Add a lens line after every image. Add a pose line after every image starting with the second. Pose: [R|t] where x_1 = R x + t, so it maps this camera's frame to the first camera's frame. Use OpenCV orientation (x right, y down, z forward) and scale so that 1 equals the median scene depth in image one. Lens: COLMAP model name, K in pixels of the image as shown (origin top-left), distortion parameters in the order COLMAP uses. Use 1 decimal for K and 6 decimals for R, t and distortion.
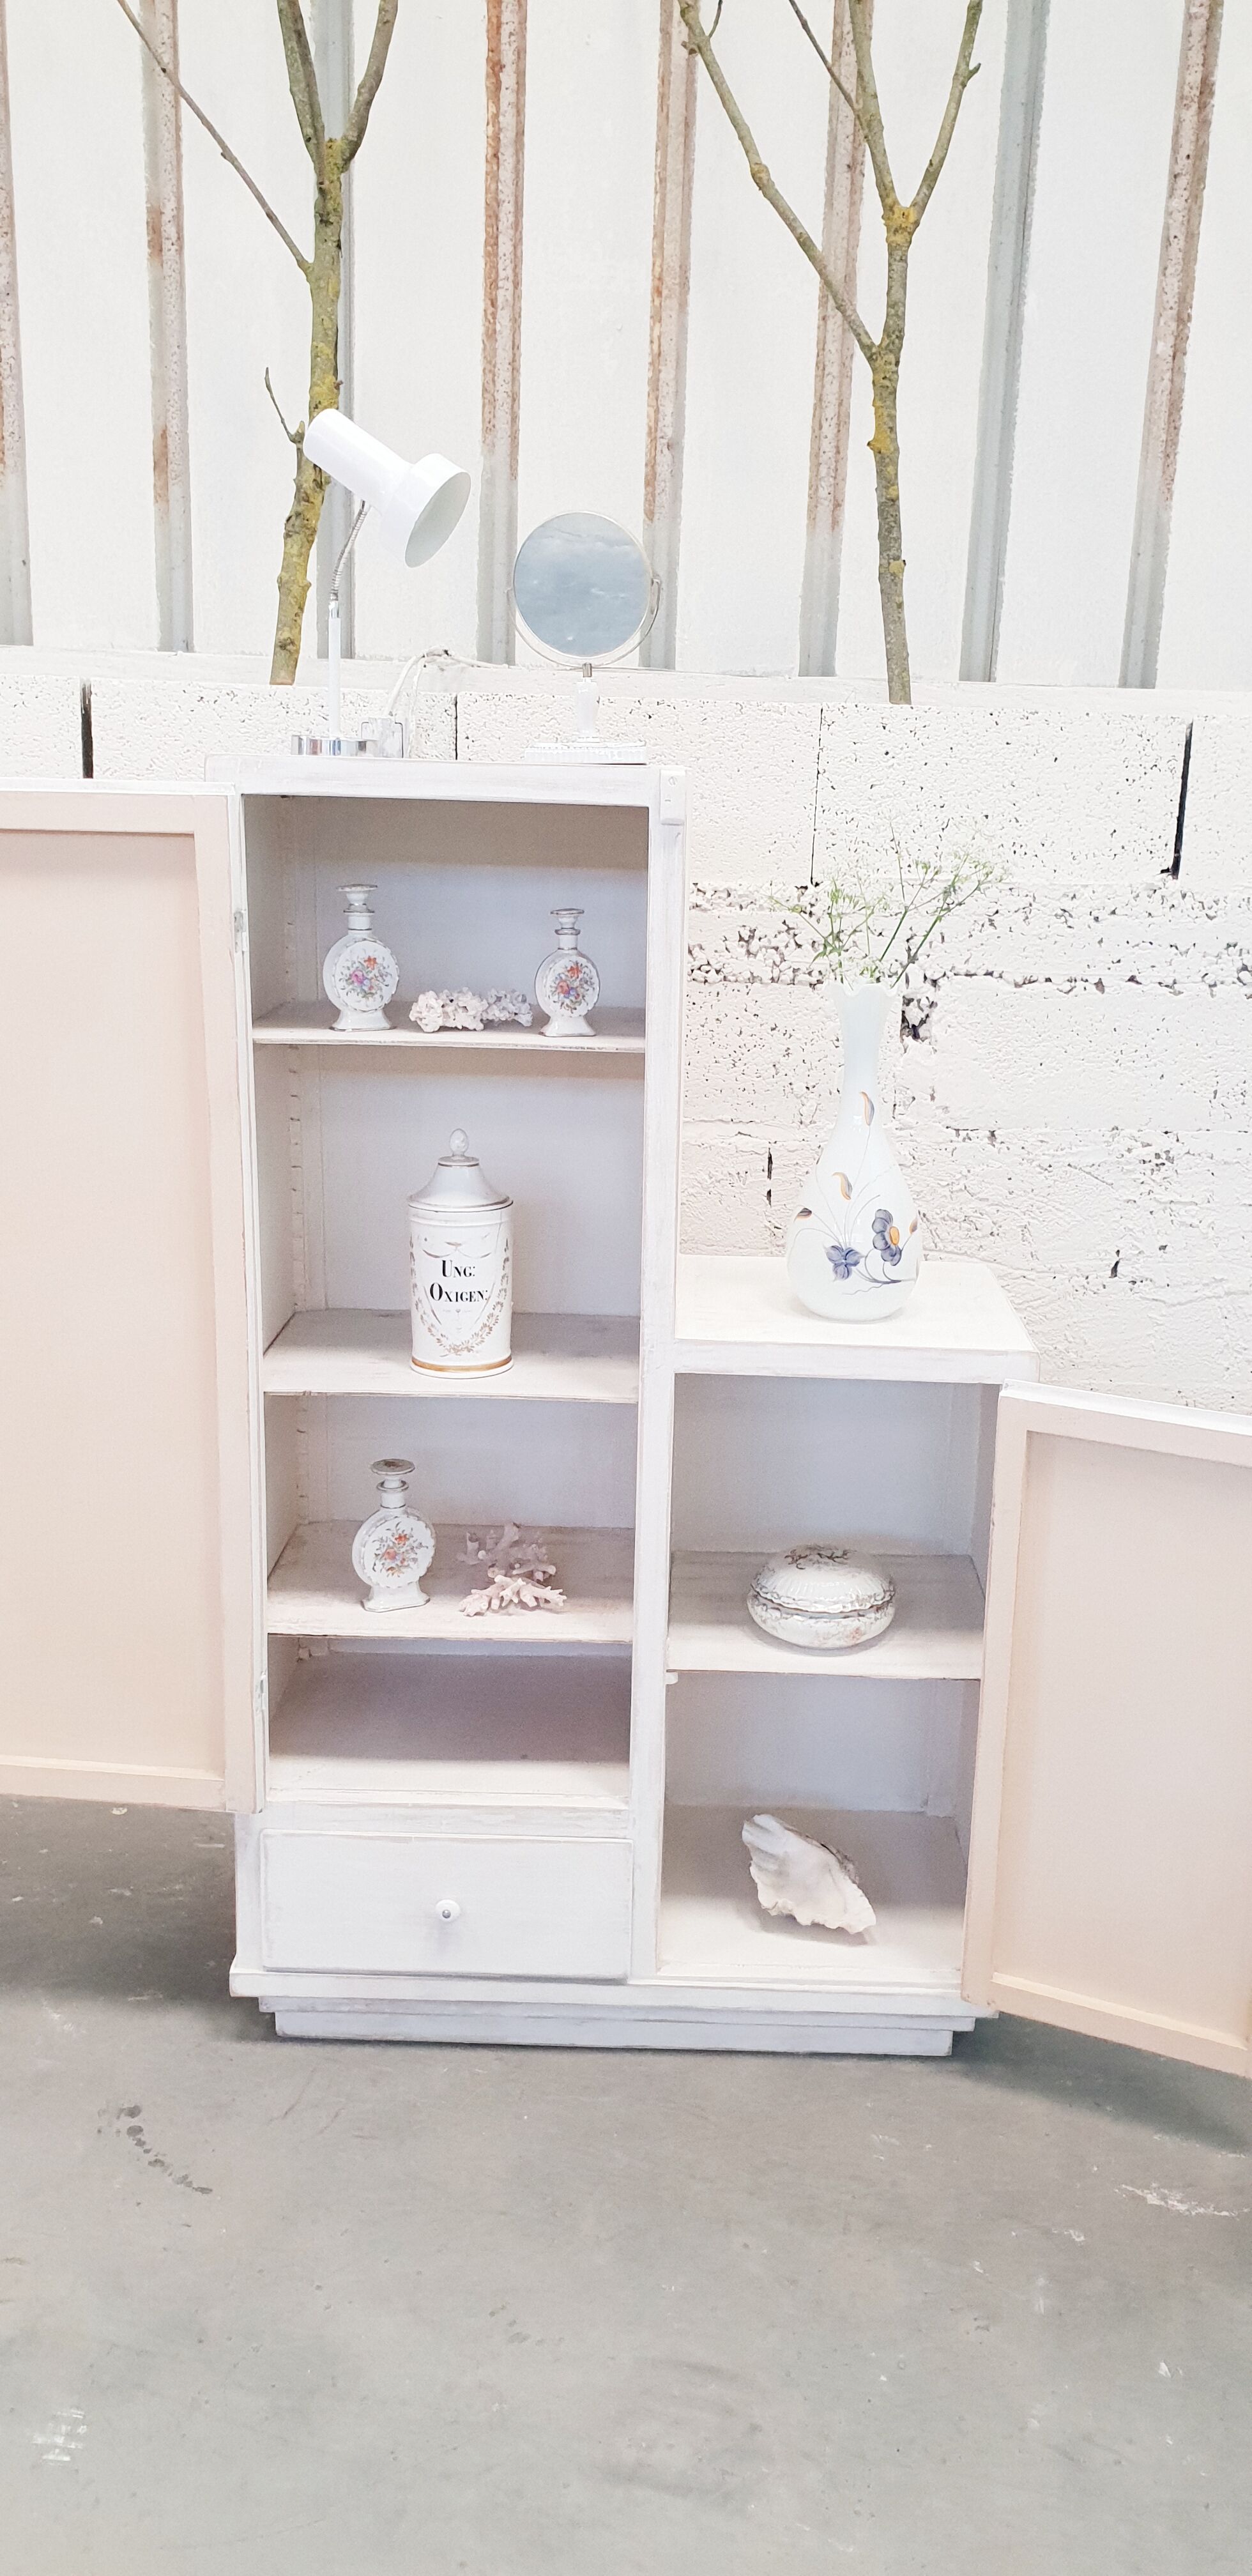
lens RADIAL K [[2032.3, 0, 624.4], [0, 2032.3, 1289.9], [0, 0, 1]] dist [0.025449, -0.022607]
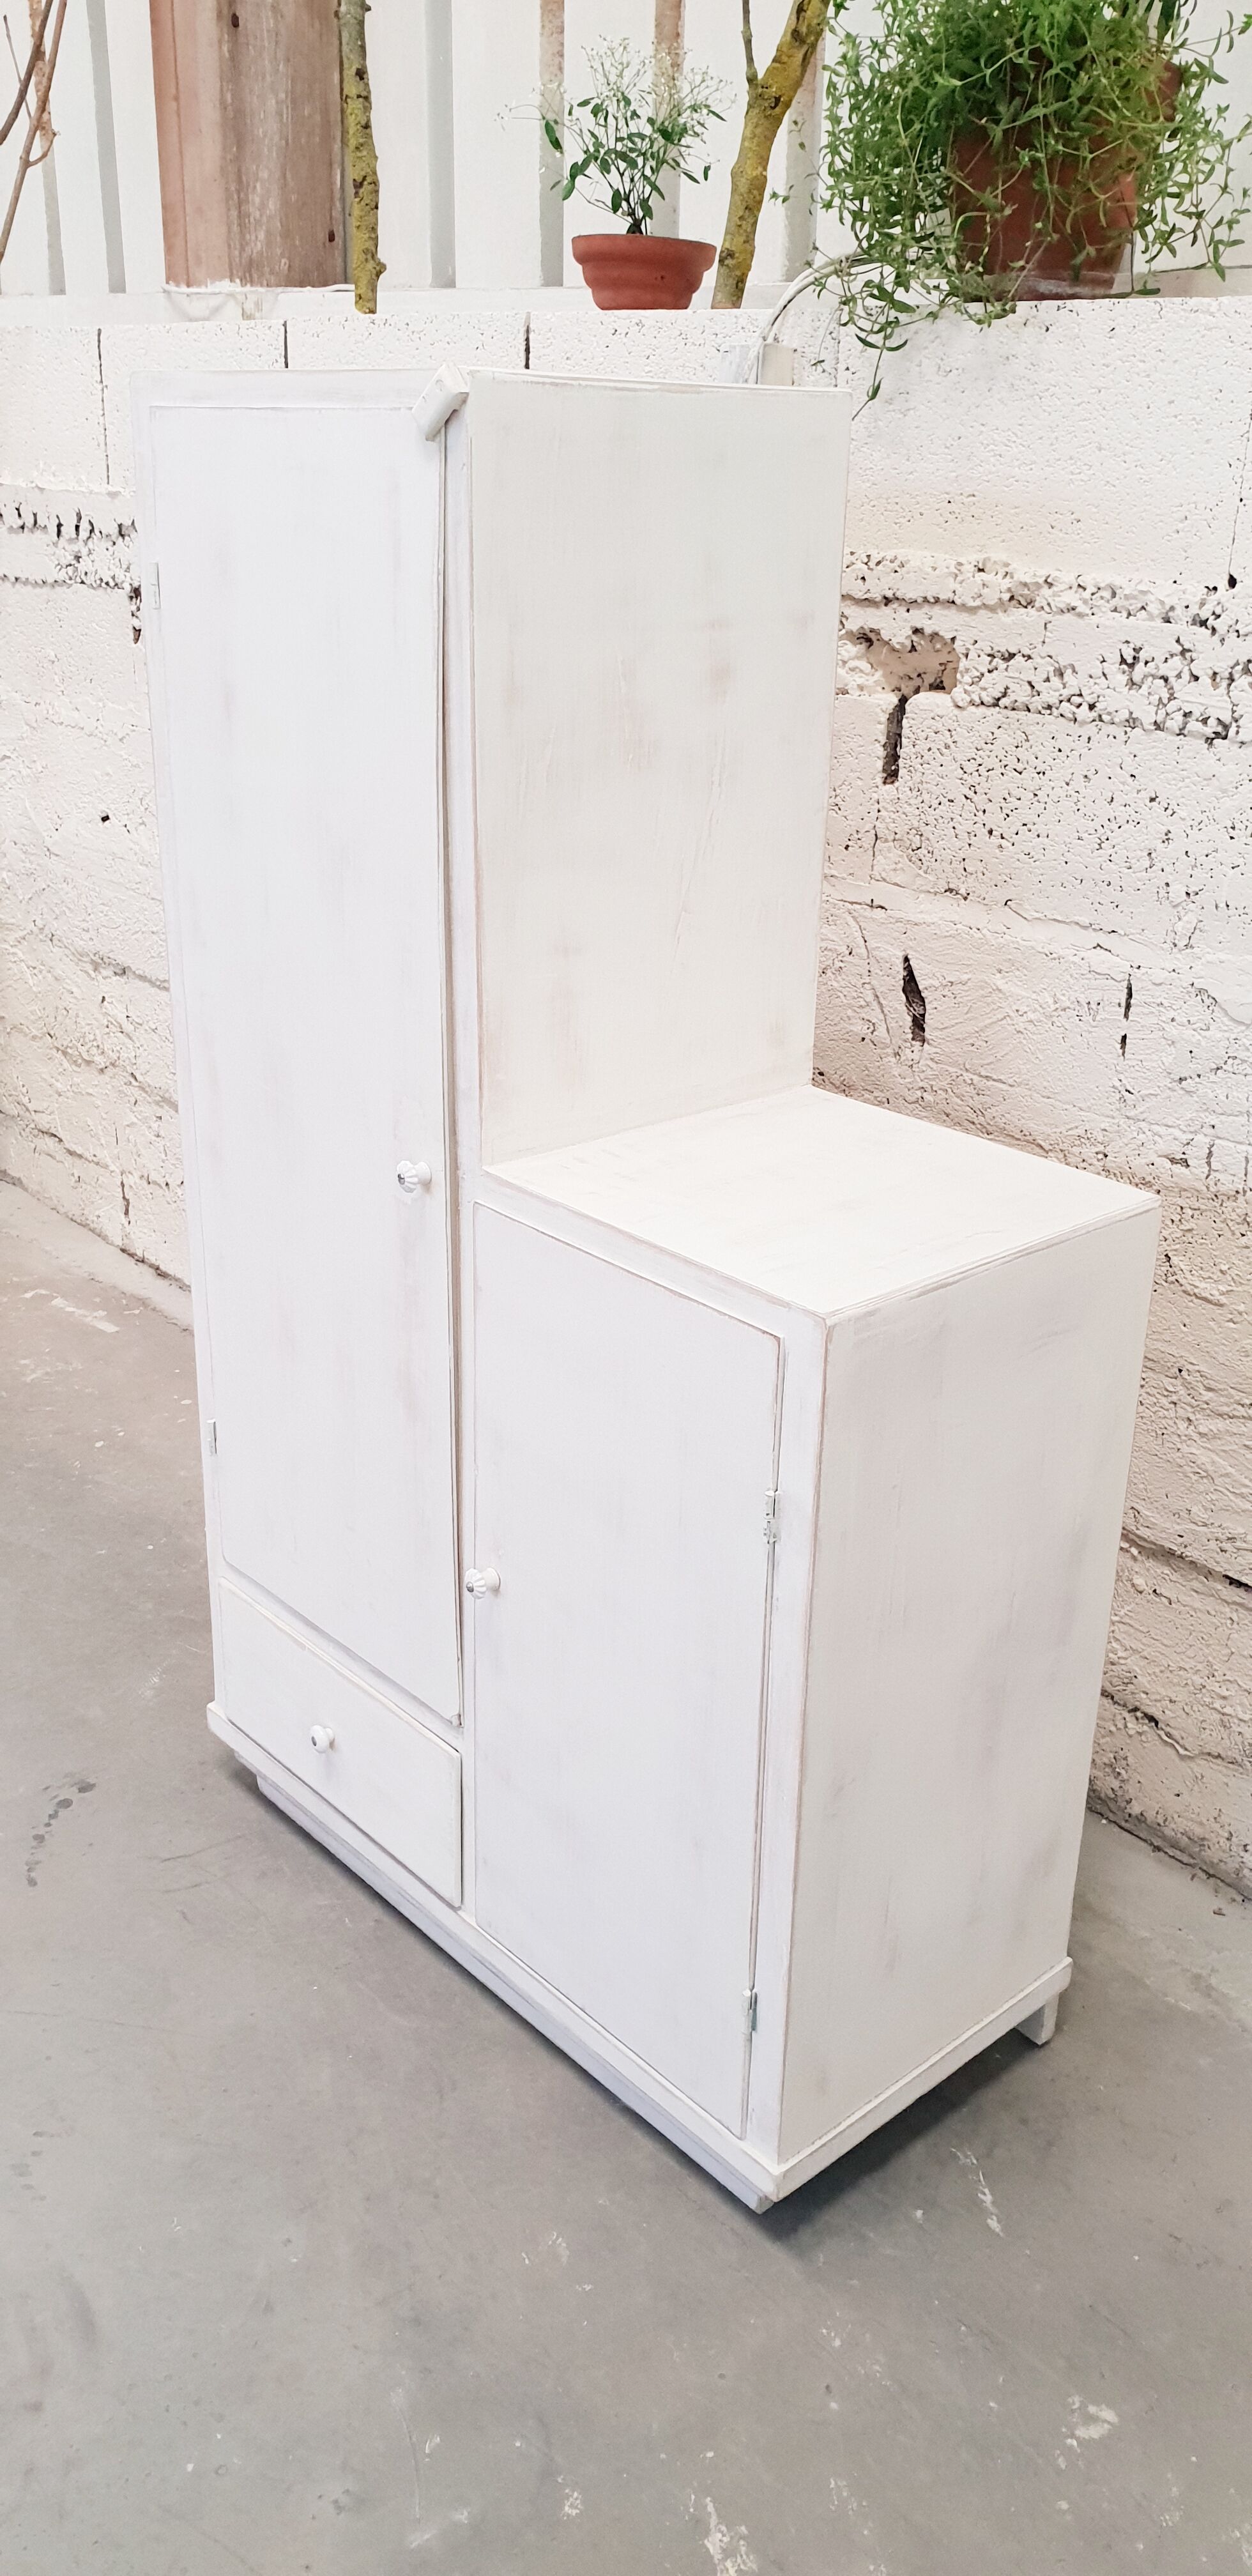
lens RADIAL K [[2032.3, 0, 625.0], [0, 2032.3, 1286.1], [0, 0, 1]] dist [0.025449, -0.022607]
pose [[0.687868, 0.273229, -0.672446, 0.470836], [-0.188416, 0.961901, 0.198103, -0.075250], [0.700954, -0.009569, 0.713142, 0.393253]]
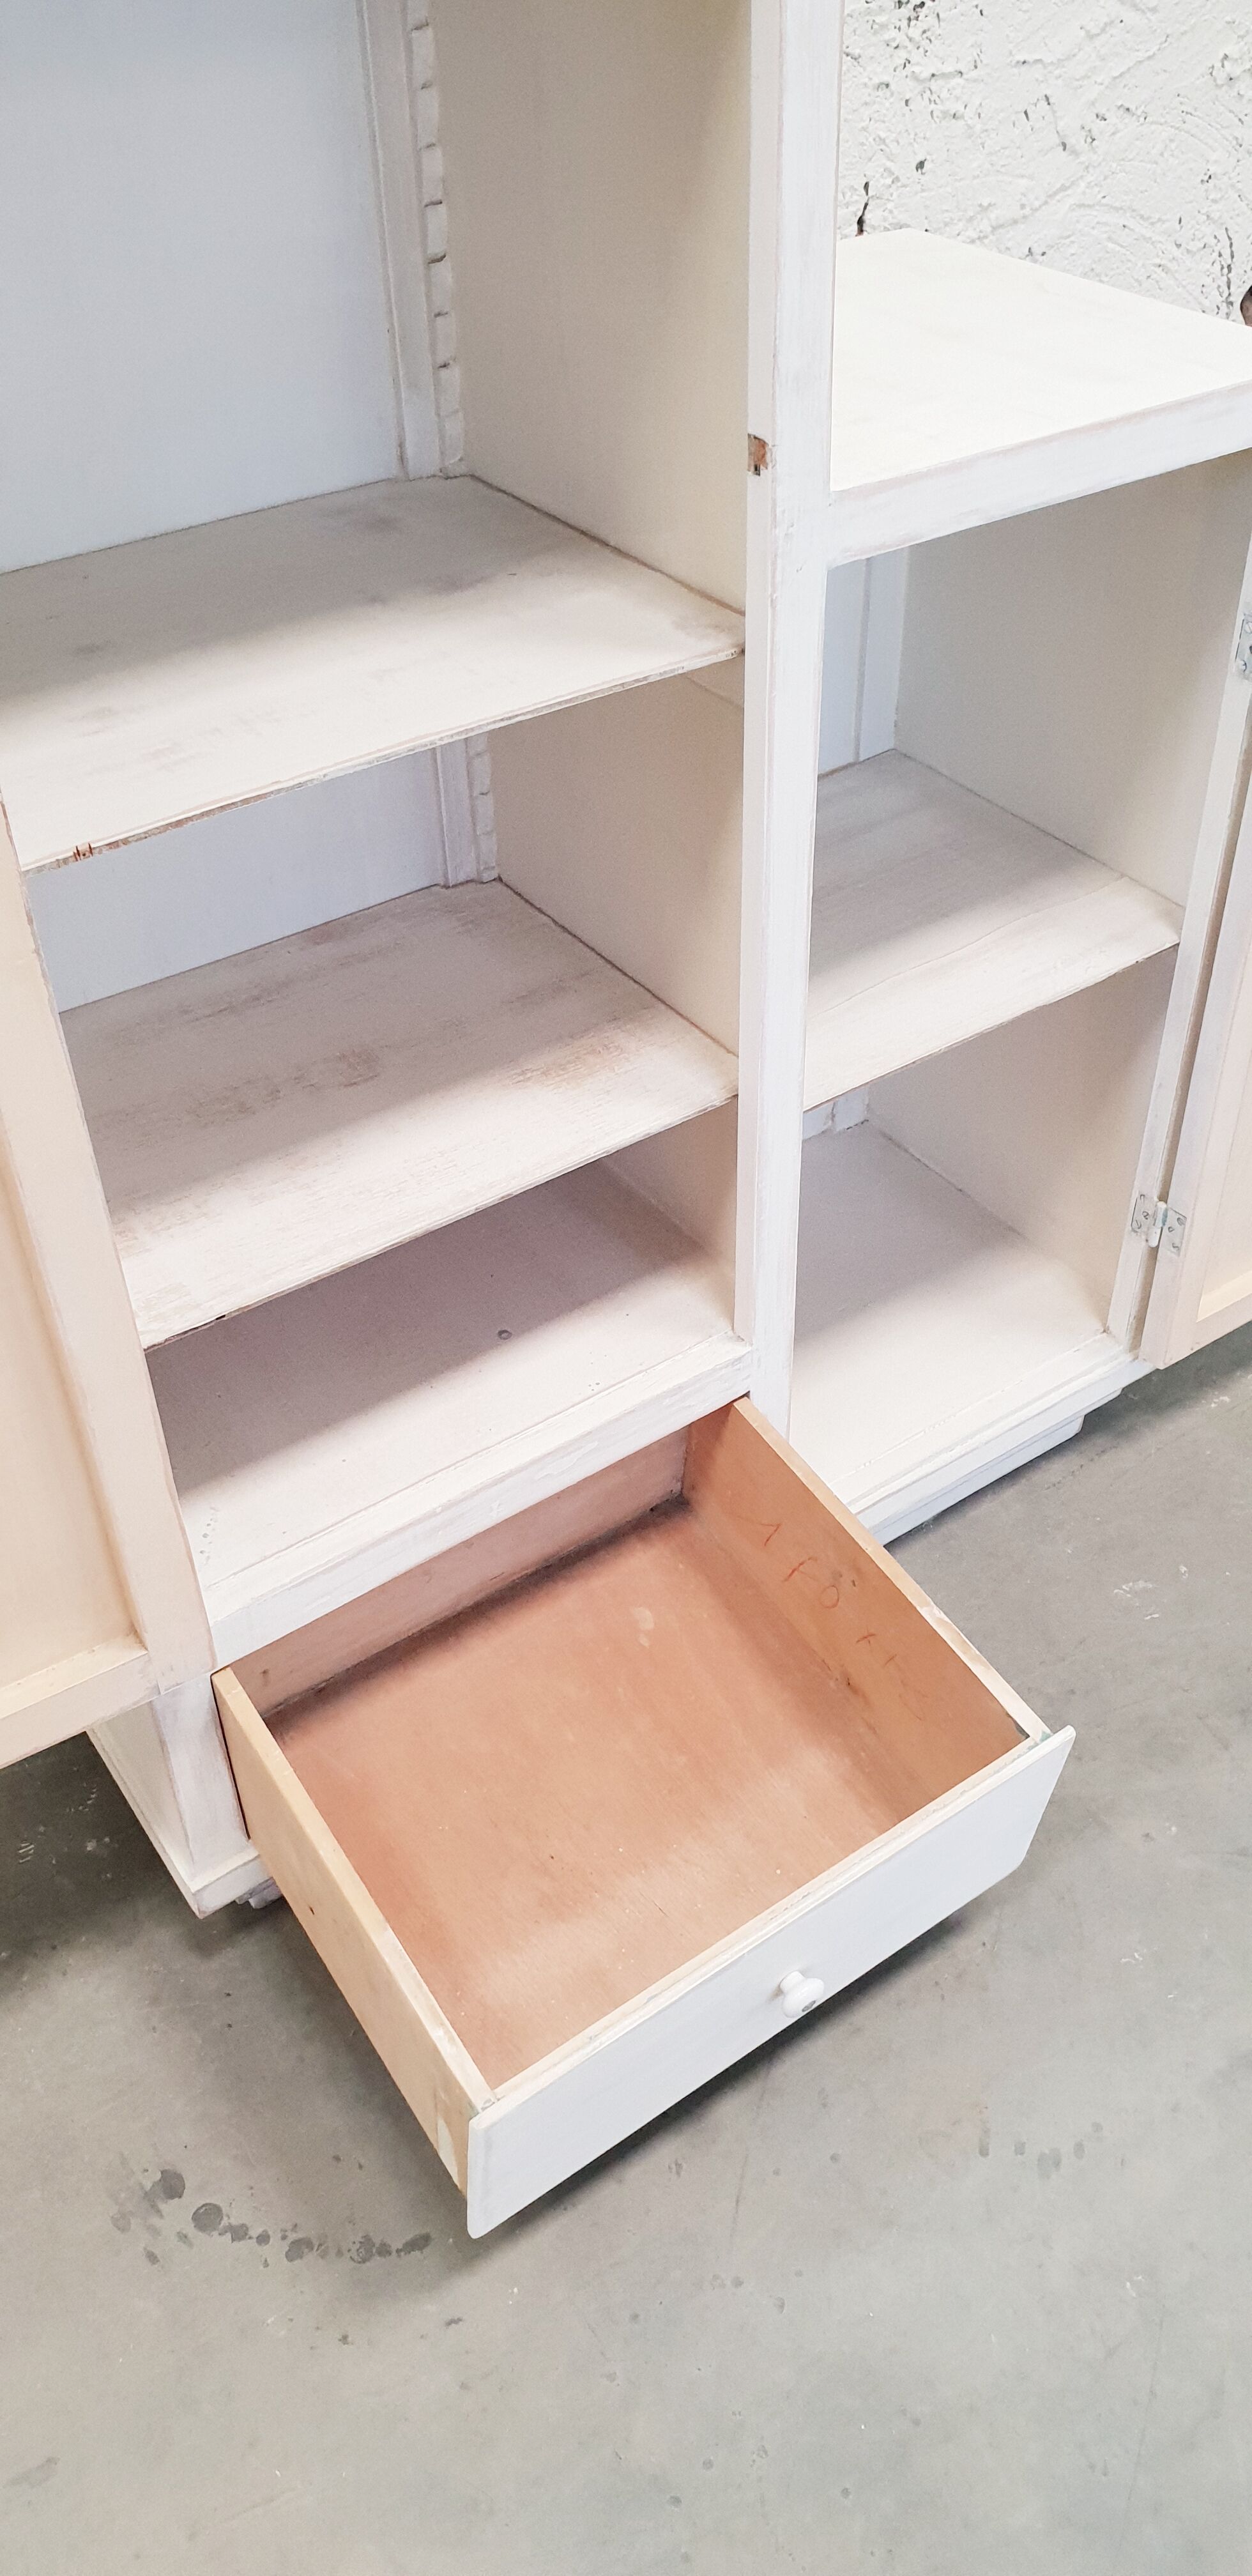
lens RADIAL K [[2032.3, 0, 637.7], [0, 2032.3, 1320.1], [0, 0, 1]] dist [0.025449, -0.022607]
pose [[0.800147, -0.417813, 0.430345, -0.235762], [0.186737, 0.855345, 0.483234, -0.038519], [-0.569994, -0.306297, 0.762423, 0.483892]]
